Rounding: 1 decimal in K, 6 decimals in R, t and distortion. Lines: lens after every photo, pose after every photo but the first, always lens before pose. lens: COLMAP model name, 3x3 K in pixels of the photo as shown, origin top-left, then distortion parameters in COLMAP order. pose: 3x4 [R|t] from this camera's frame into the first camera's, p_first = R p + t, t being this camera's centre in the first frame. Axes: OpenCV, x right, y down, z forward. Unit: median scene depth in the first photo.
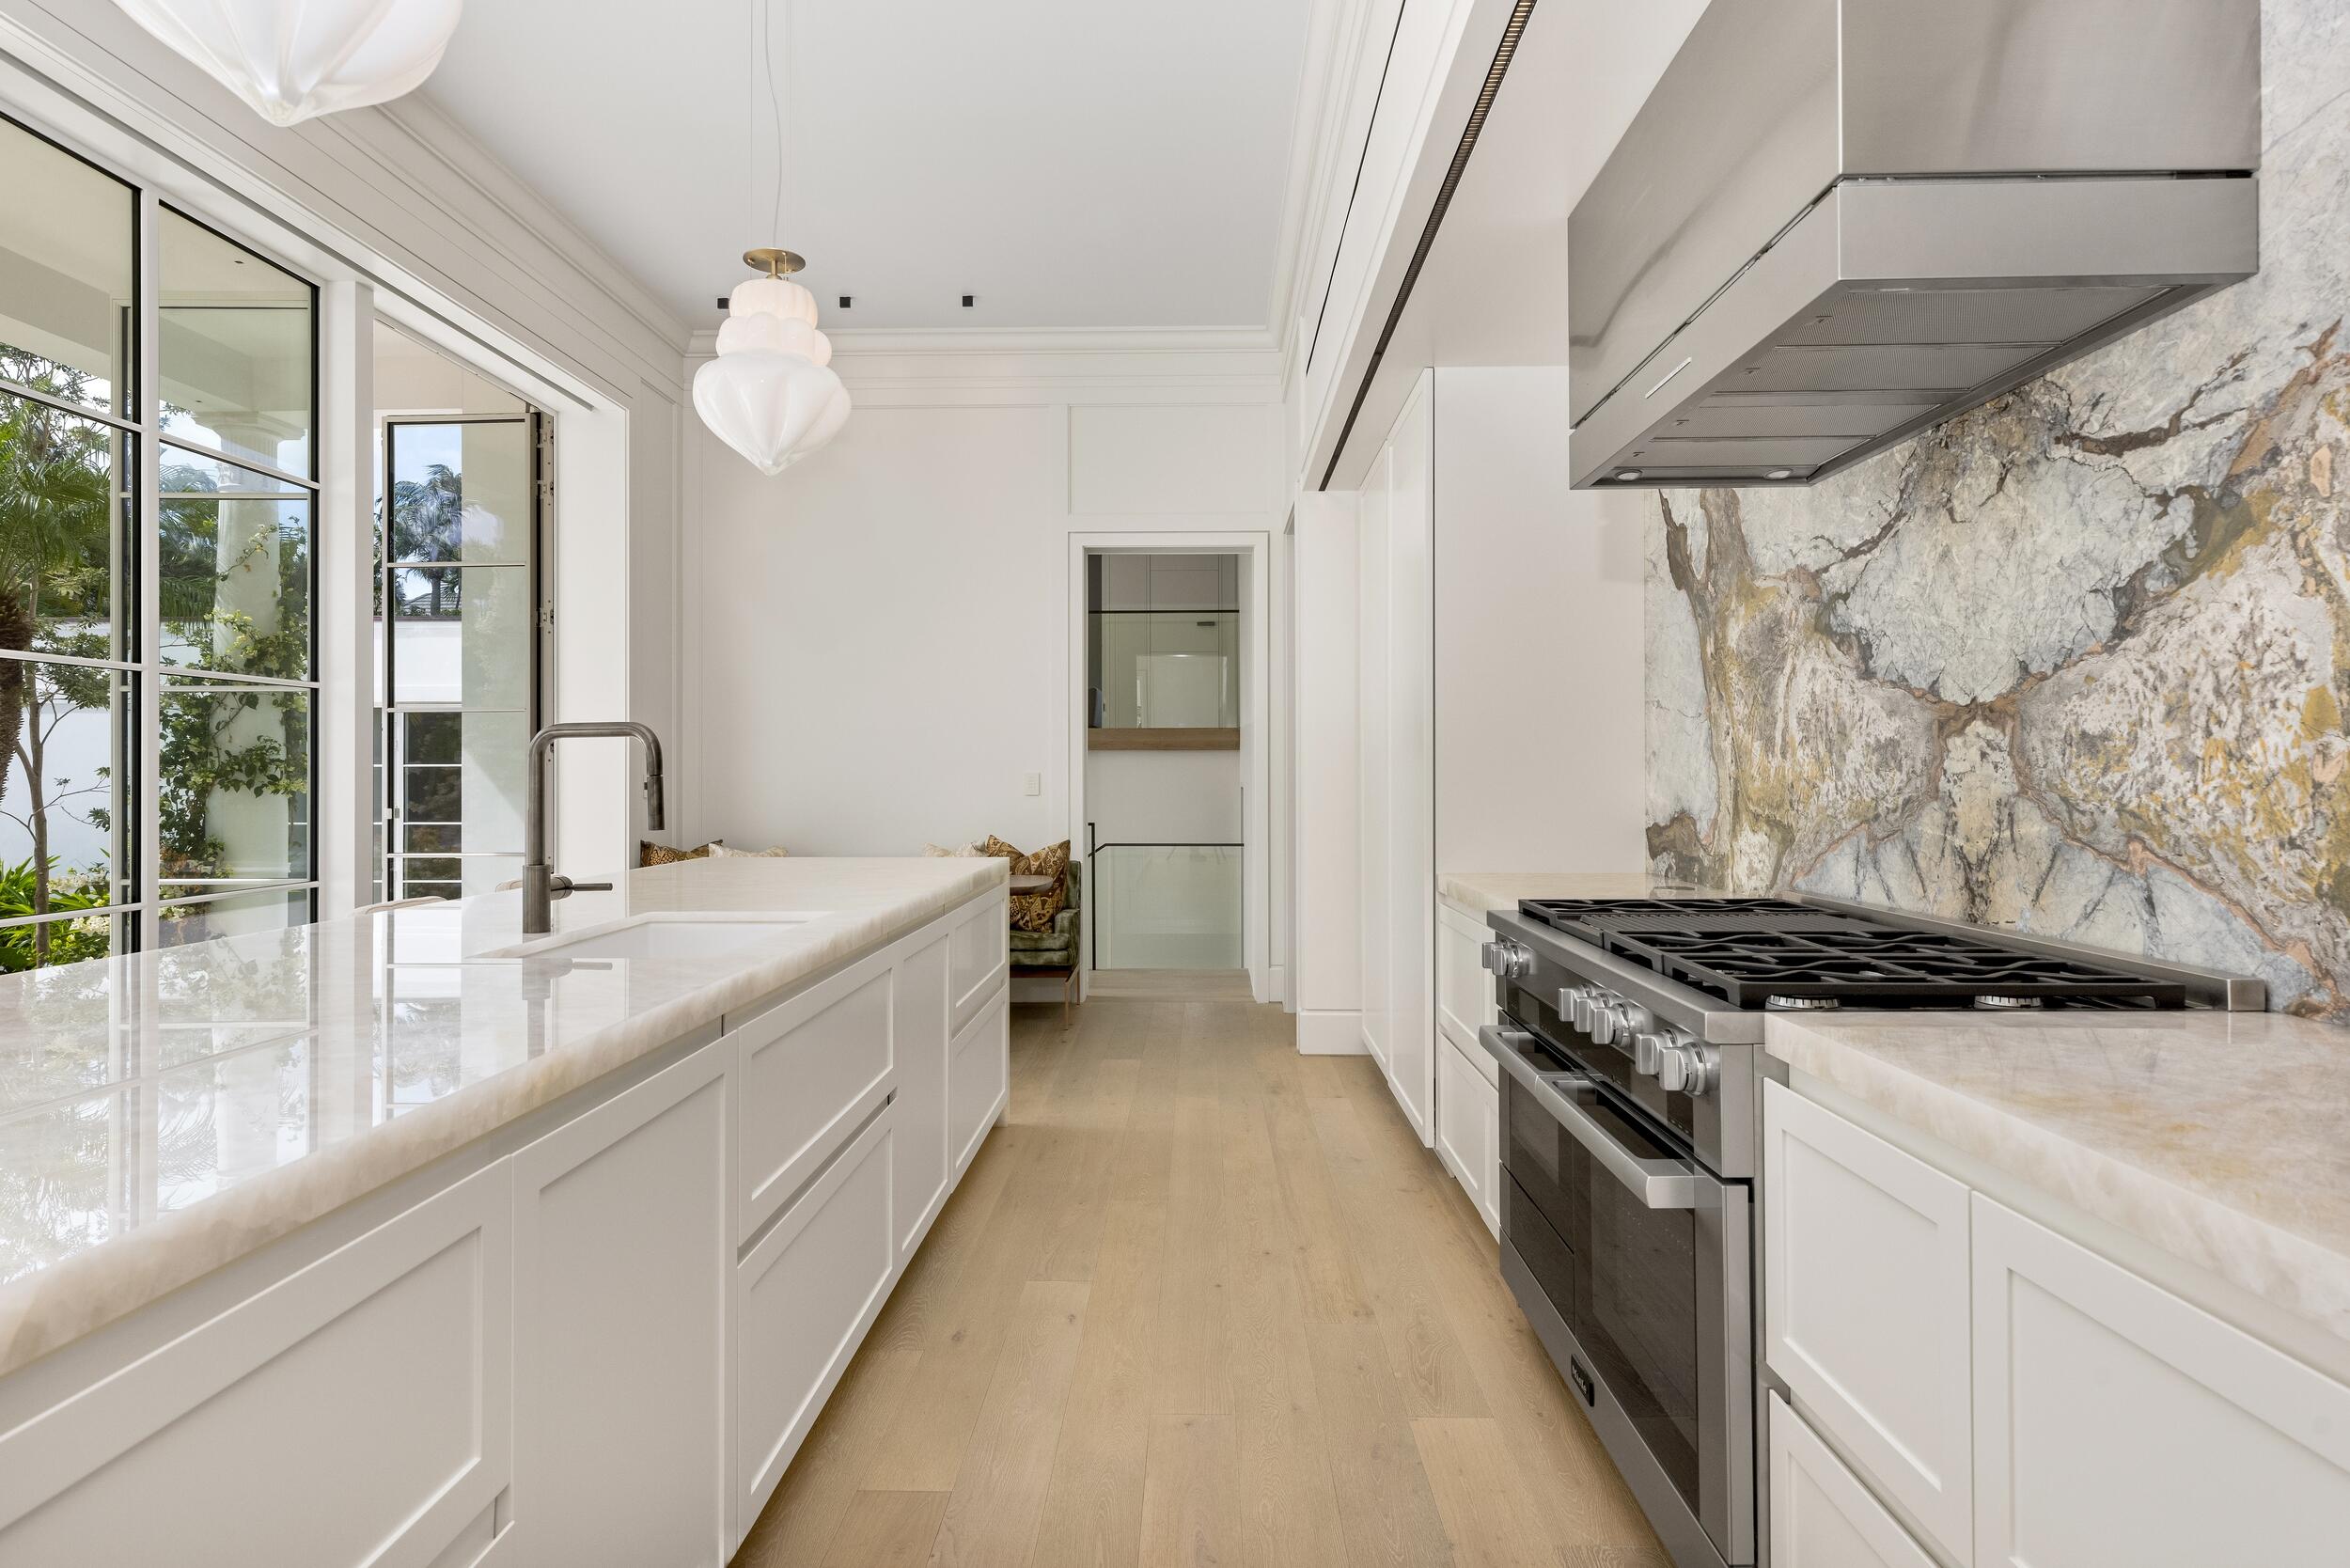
lens RADIAL K [[1321.8, 0, 1166.6], [0, 1321.8, 769.7], [0, 0, 1]] dist [0.009177, 0.001590]
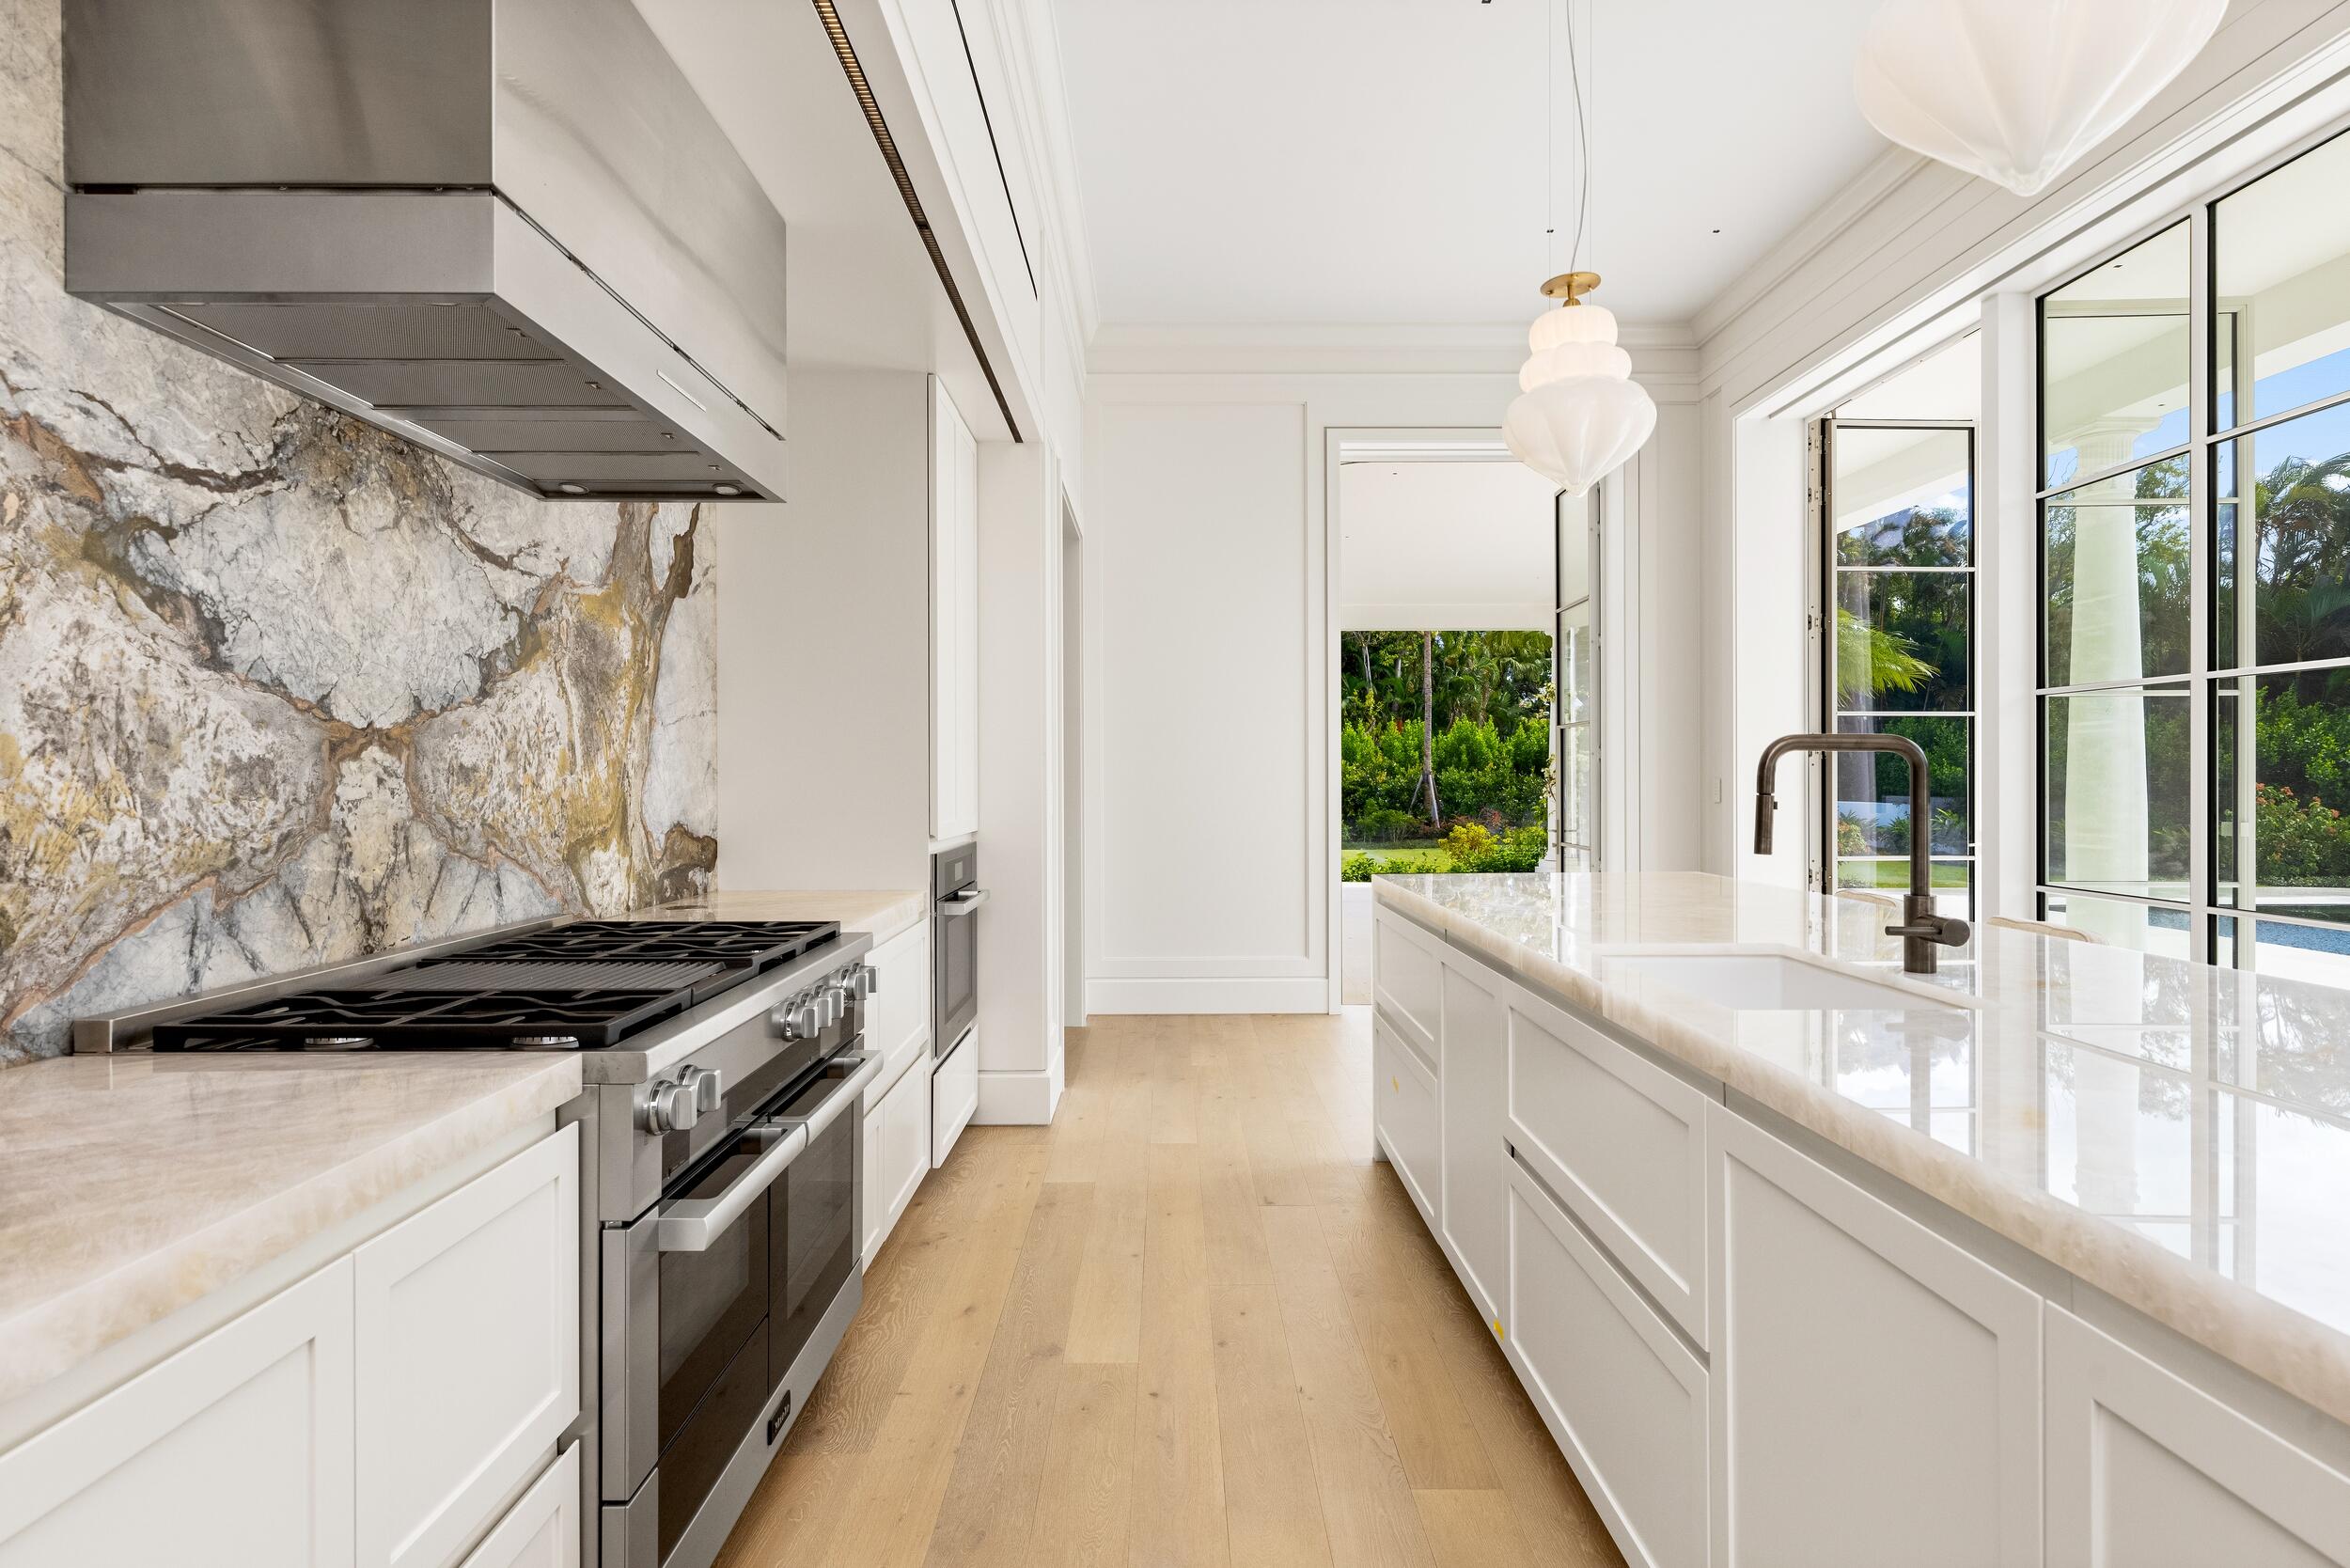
lens RADIAL K [[1321.8, 0, 1172.2], [0, 1321.8, 780.5], [0, 0, 1]] dist [0.009177, 0.001590]
pose [[-0.999575, 0.006059, -0.028531, 0.049119], [0.006099, 0.999981, -0.001328, -0.006572], [0.028523, -0.001501, -0.999592, 2.013061]]
